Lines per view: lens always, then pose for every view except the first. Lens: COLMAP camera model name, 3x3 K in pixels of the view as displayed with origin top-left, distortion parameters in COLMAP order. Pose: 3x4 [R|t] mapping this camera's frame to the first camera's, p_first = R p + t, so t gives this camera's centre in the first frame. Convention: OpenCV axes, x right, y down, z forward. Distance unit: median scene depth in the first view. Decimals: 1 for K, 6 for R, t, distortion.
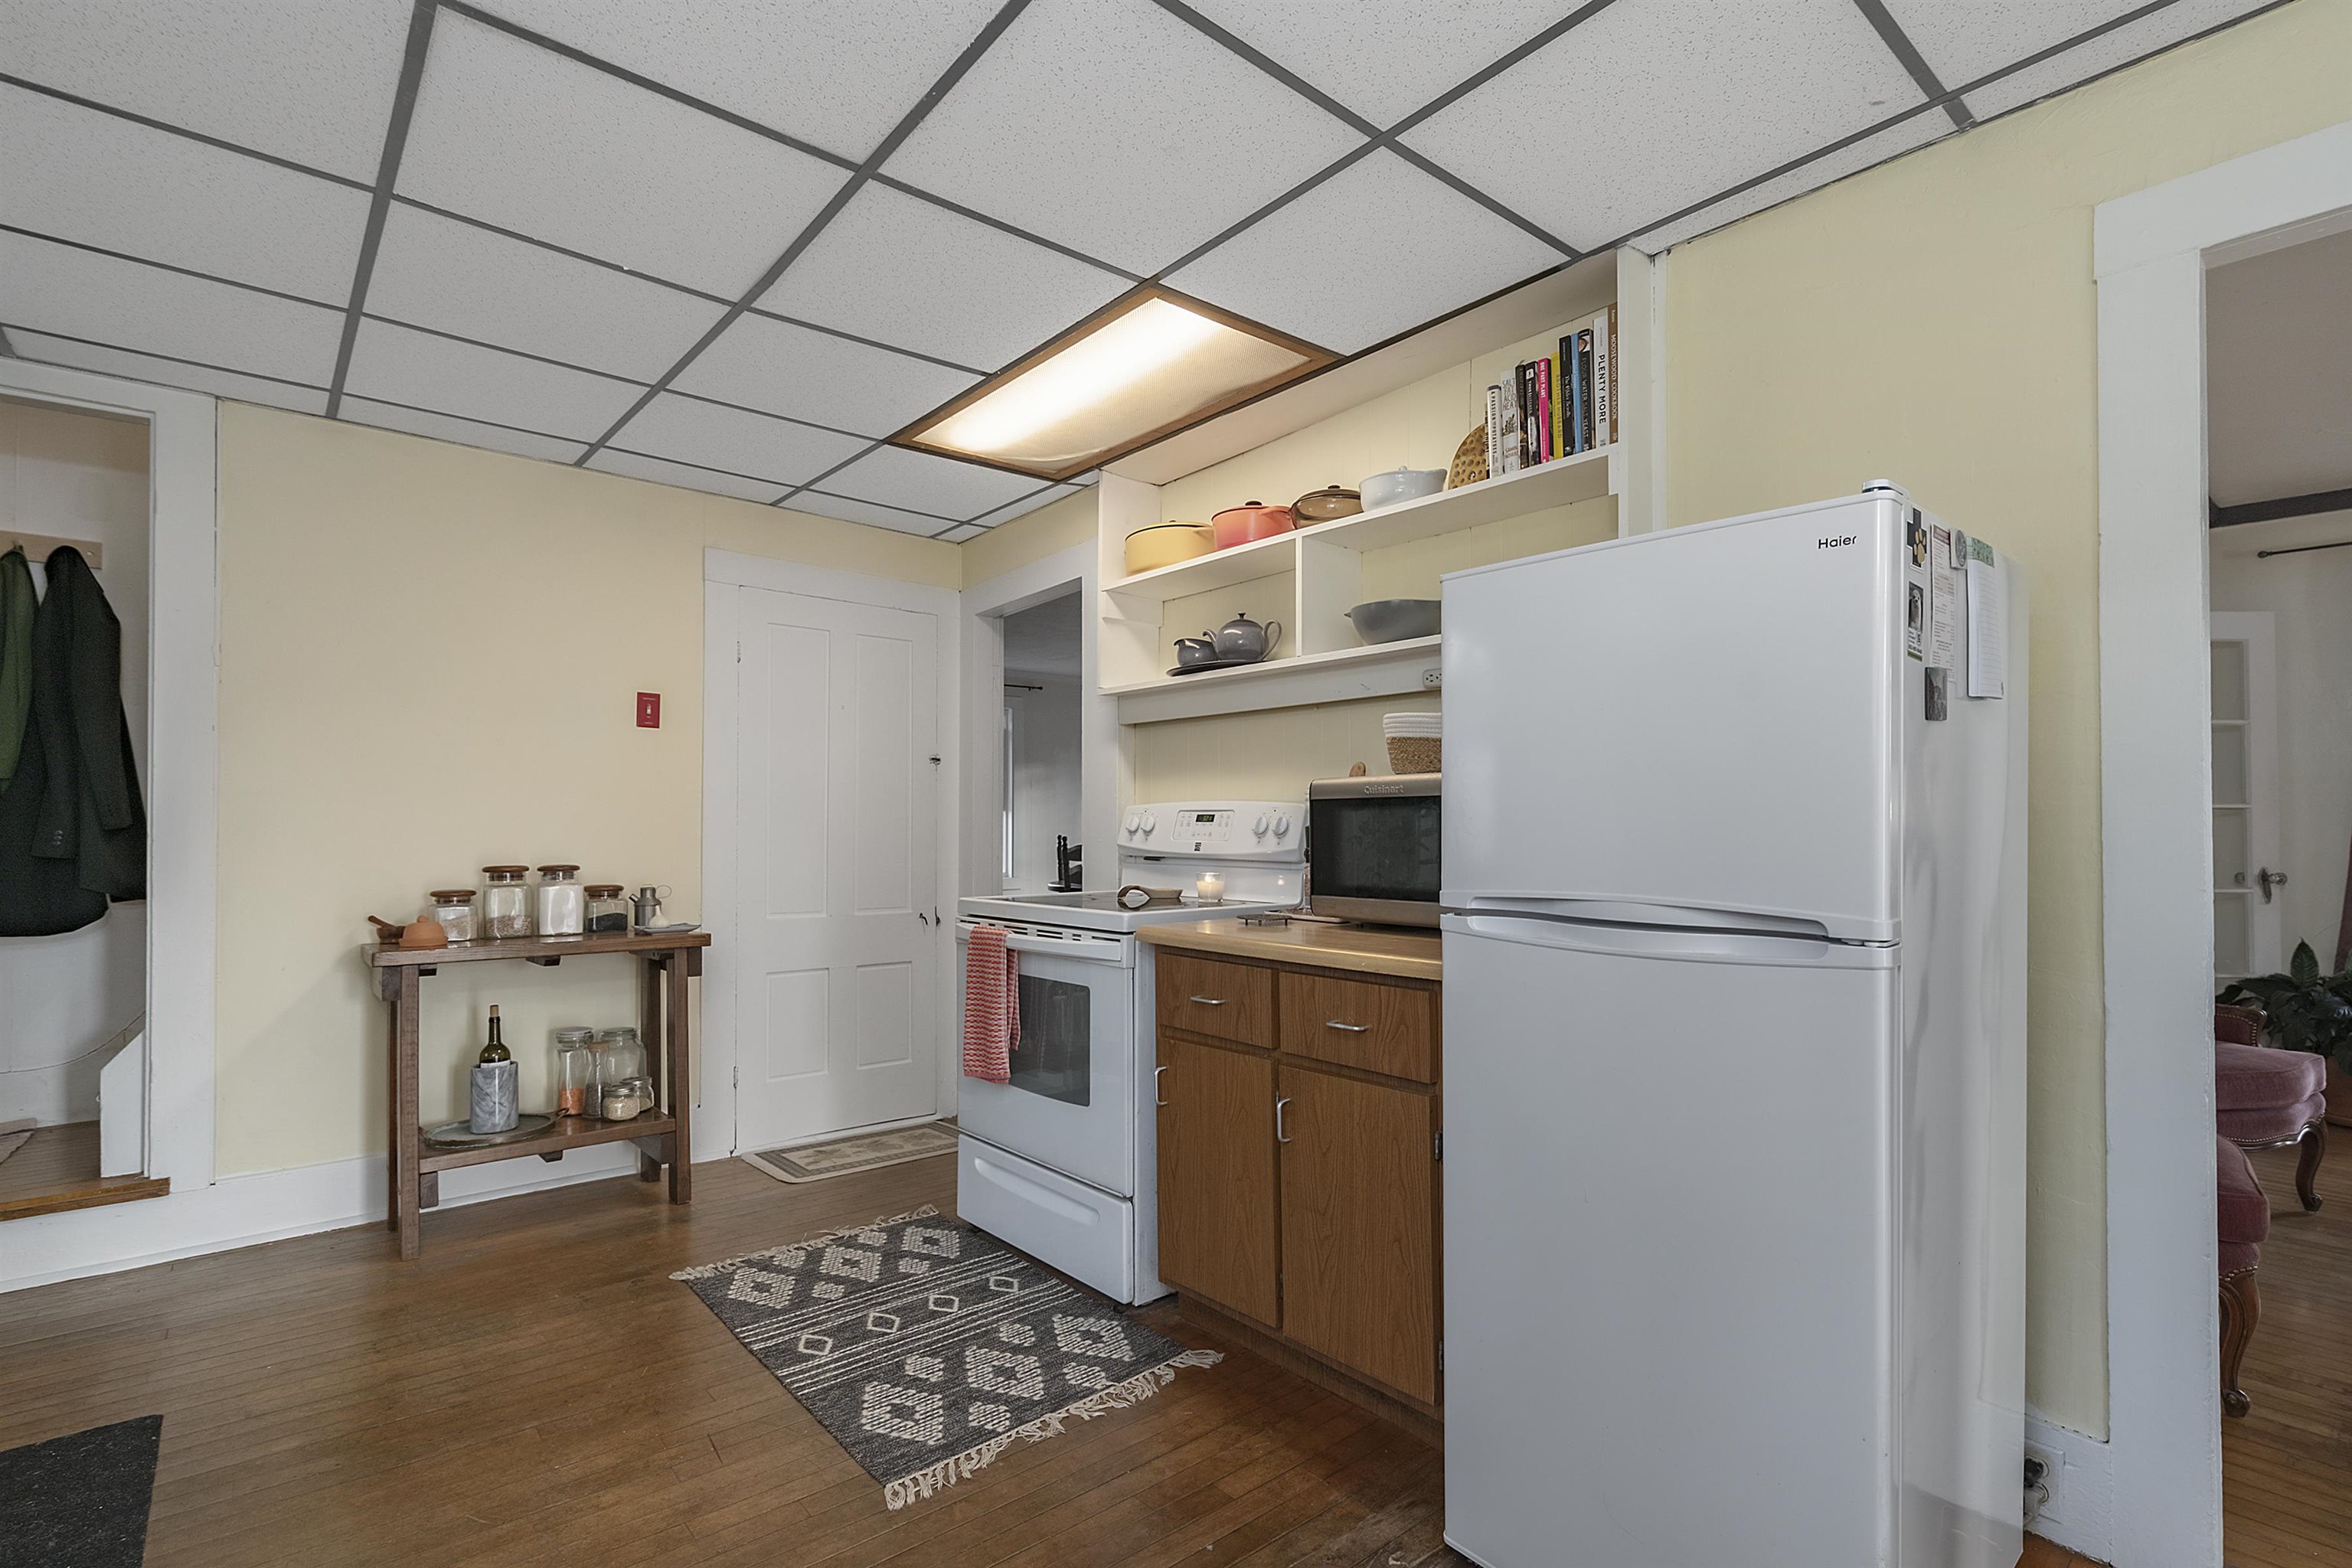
lens RADIAL K [[1111.5, 0, 1151.3], [0, 1111.5, 833.3], [0, 0, 1]] dist [0.000417, -0.000221]
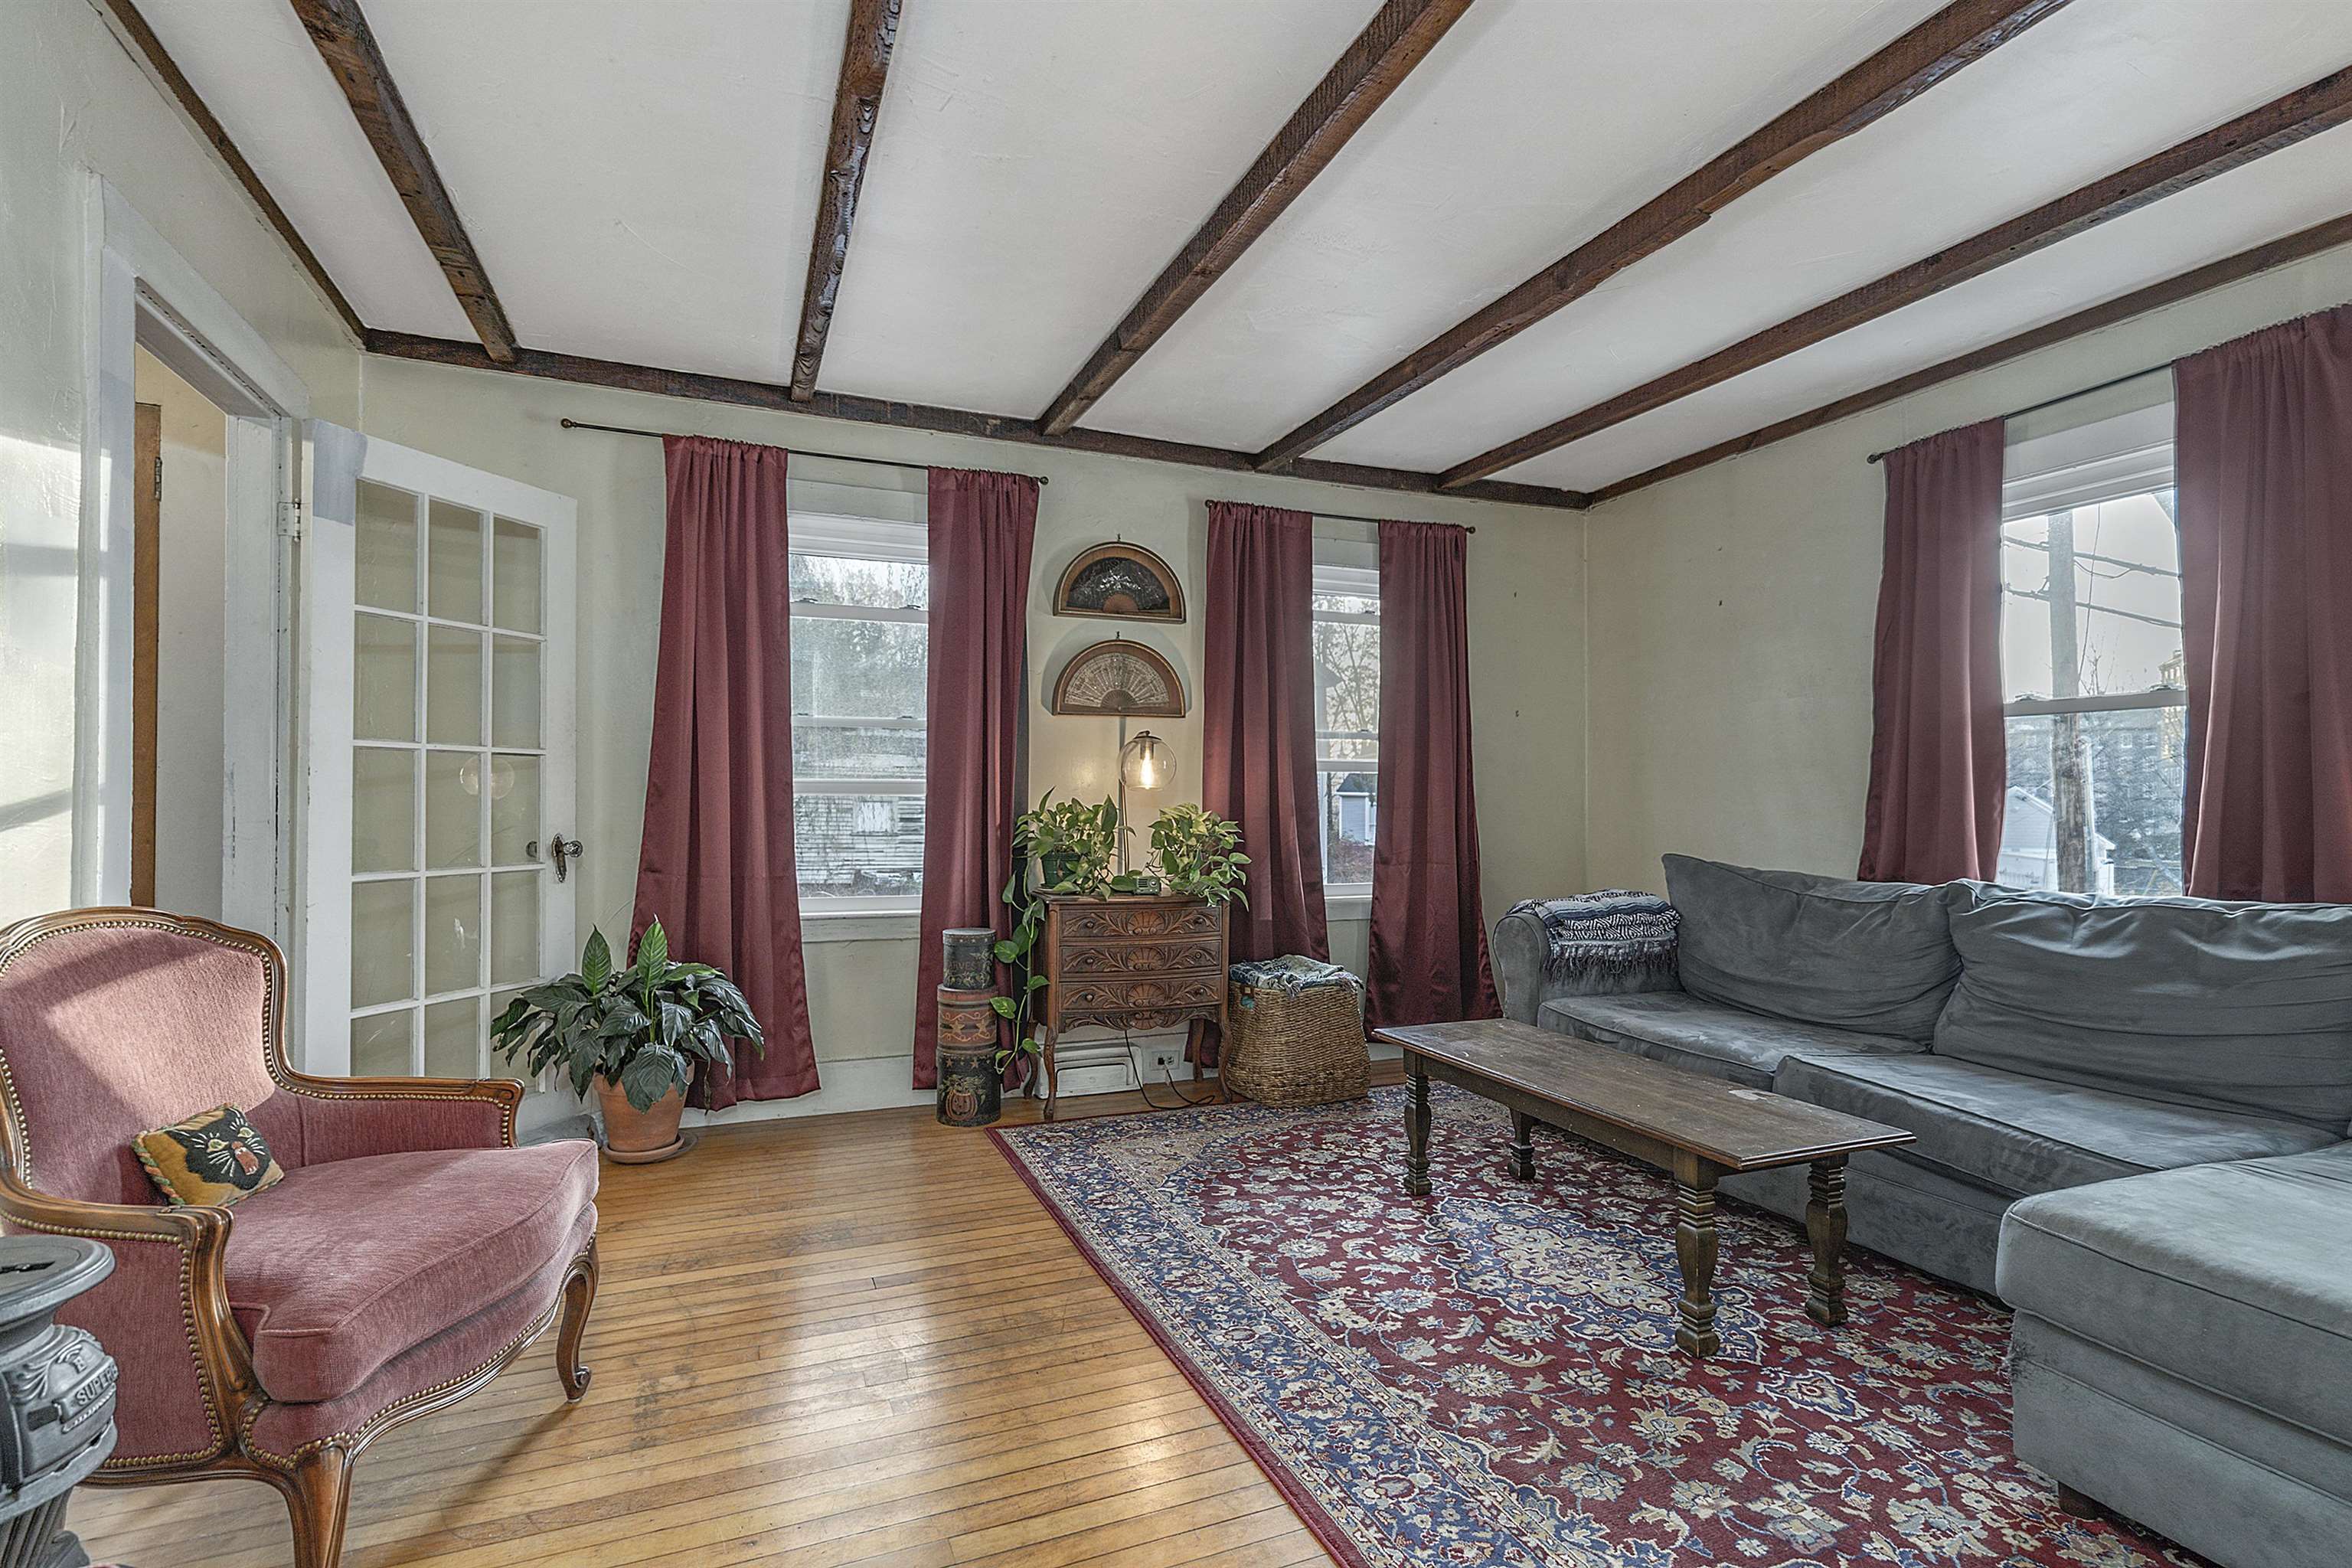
lens RADIAL K [[1111.5, 0, 1190.9], [0, 1111.5, 783.9], [0, 0, 1]] dist [0.000417, -0.000221]
pose [[0.300531, 0.014074, 0.953668, 0.528290], [-0.012729, 0.999861, -0.010745, -0.001054], [-0.953687, -0.008911, 0.300668, 0.469581]]
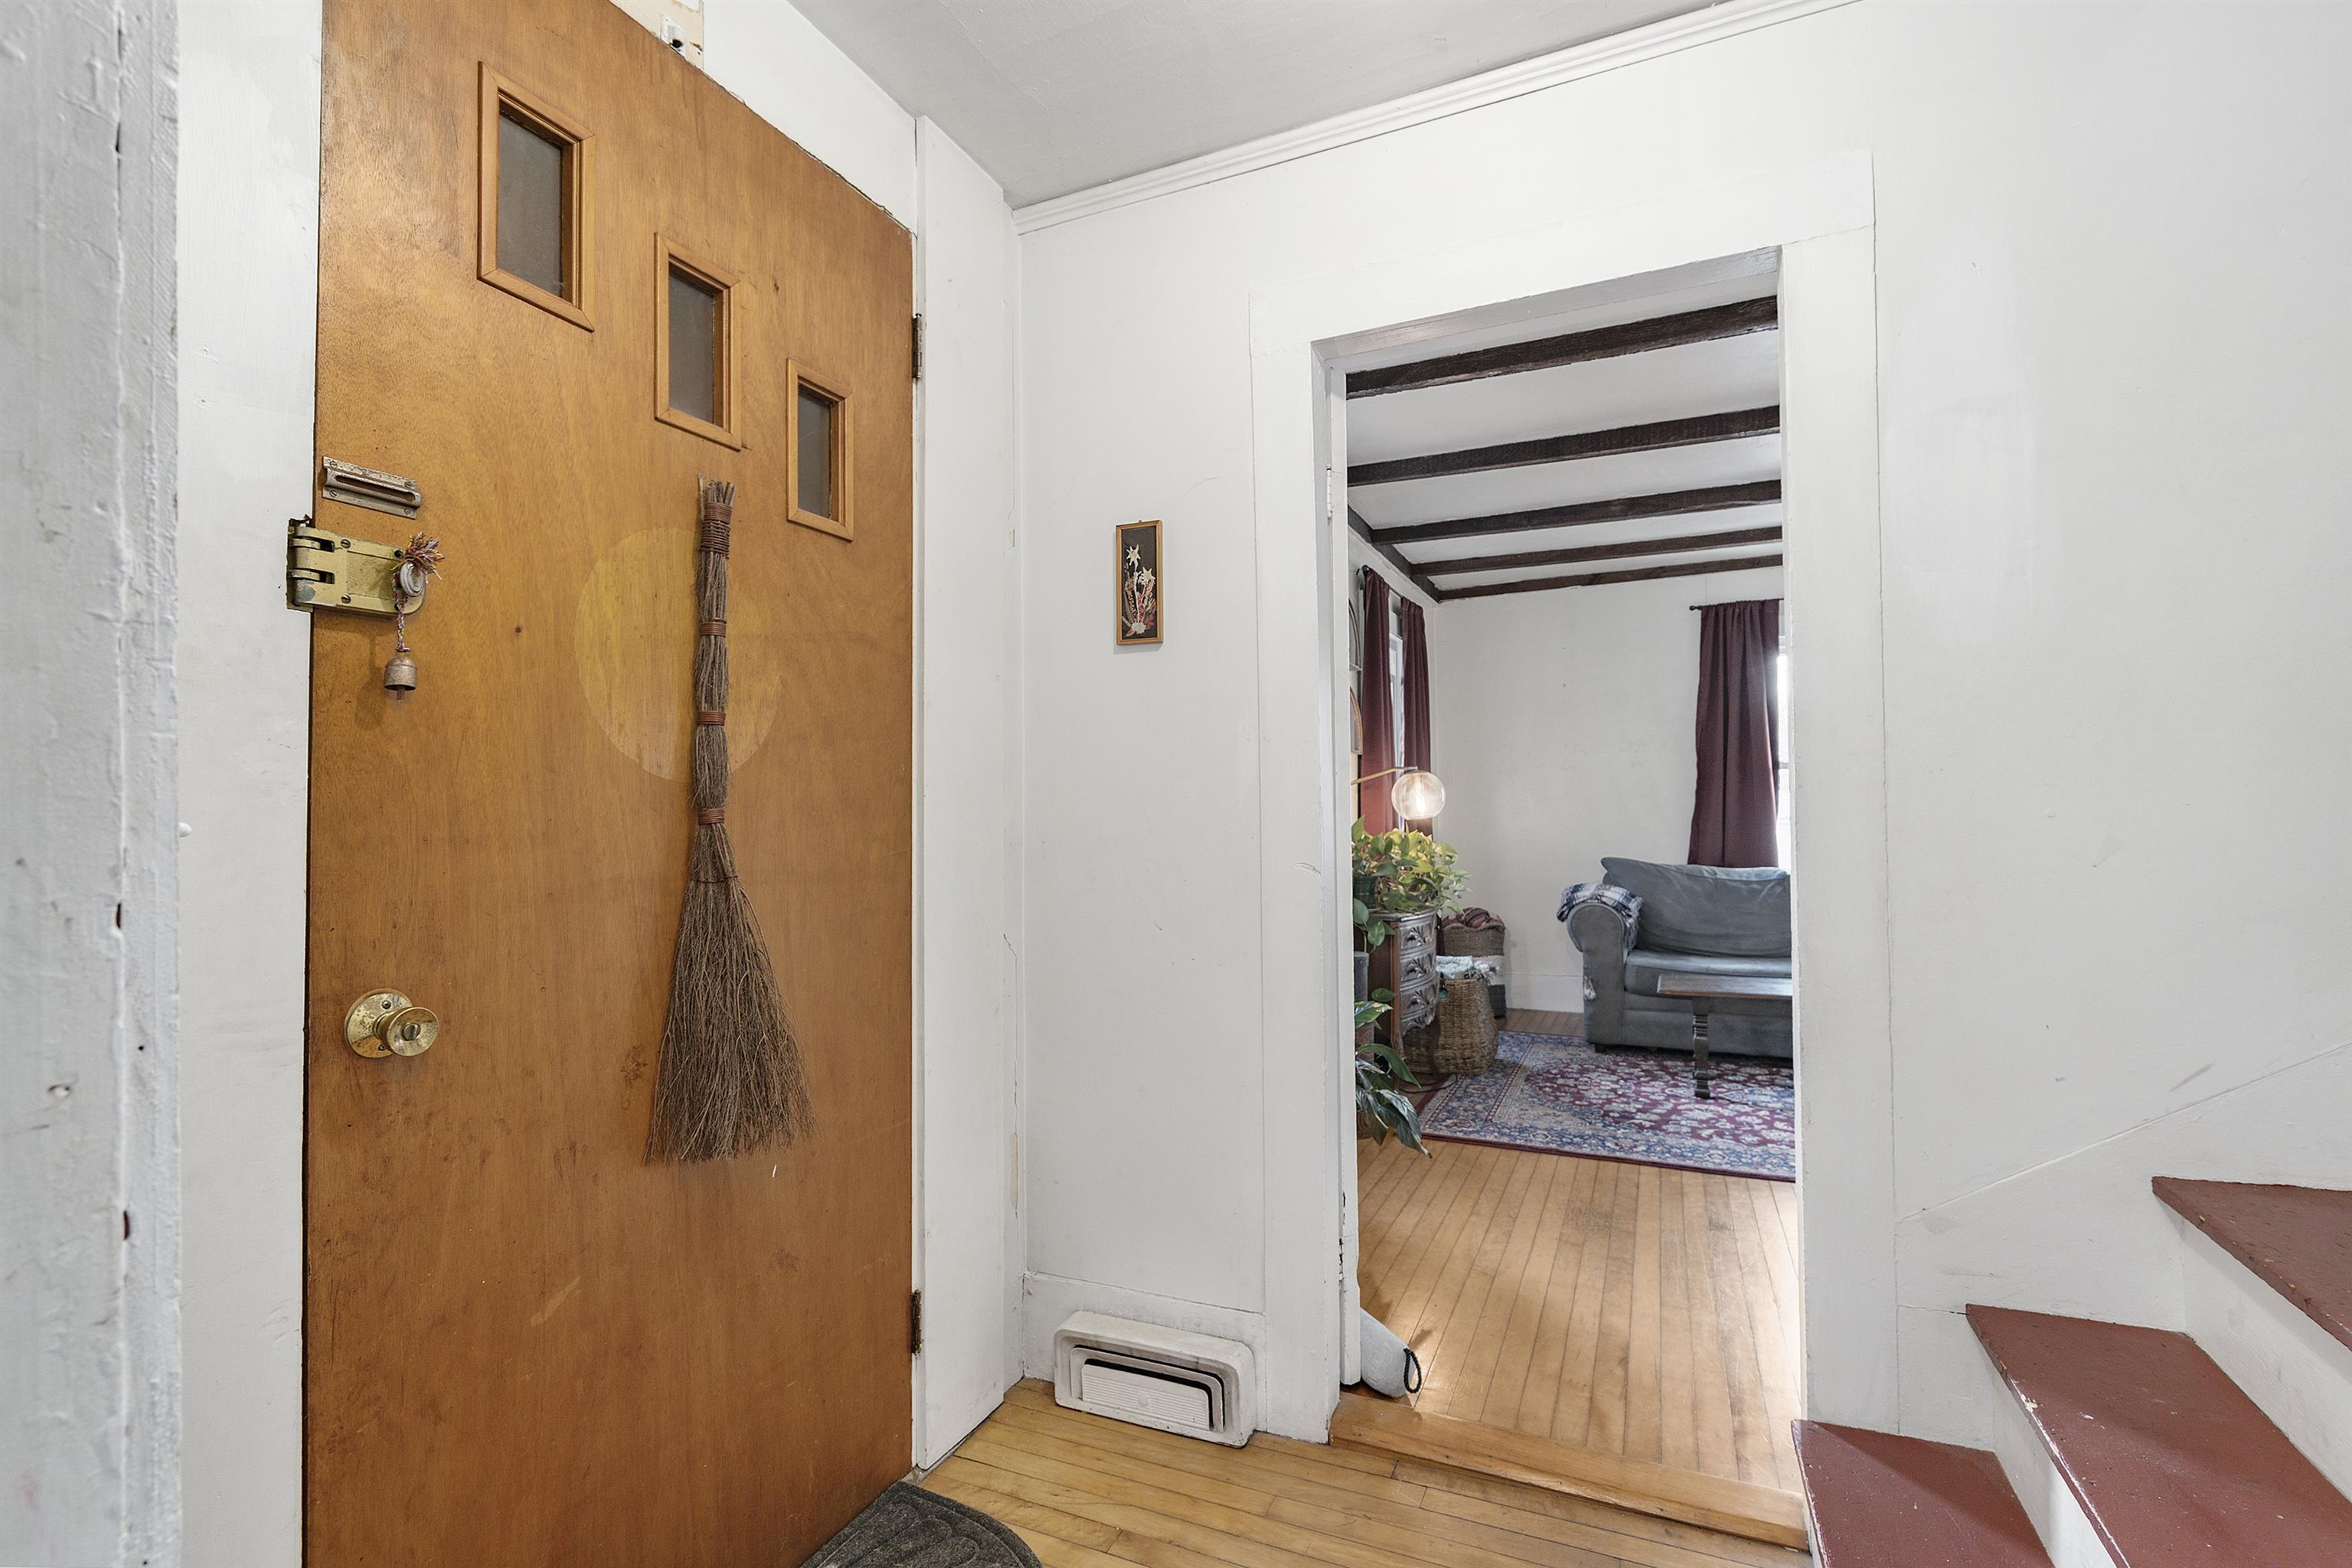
lens RADIAL K [[1111.5, 0, 1132.3], [0, 1111.5, 775.6], [0, 0, 1]] dist [0.000417, -0.000221]
pose [[-0.407421, 0.036372, 0.912516, 0.522155], [0.005293, 0.999284, -0.037467, -0.011898], [-0.913225, -0.010435, -0.407322, 1.723245]]
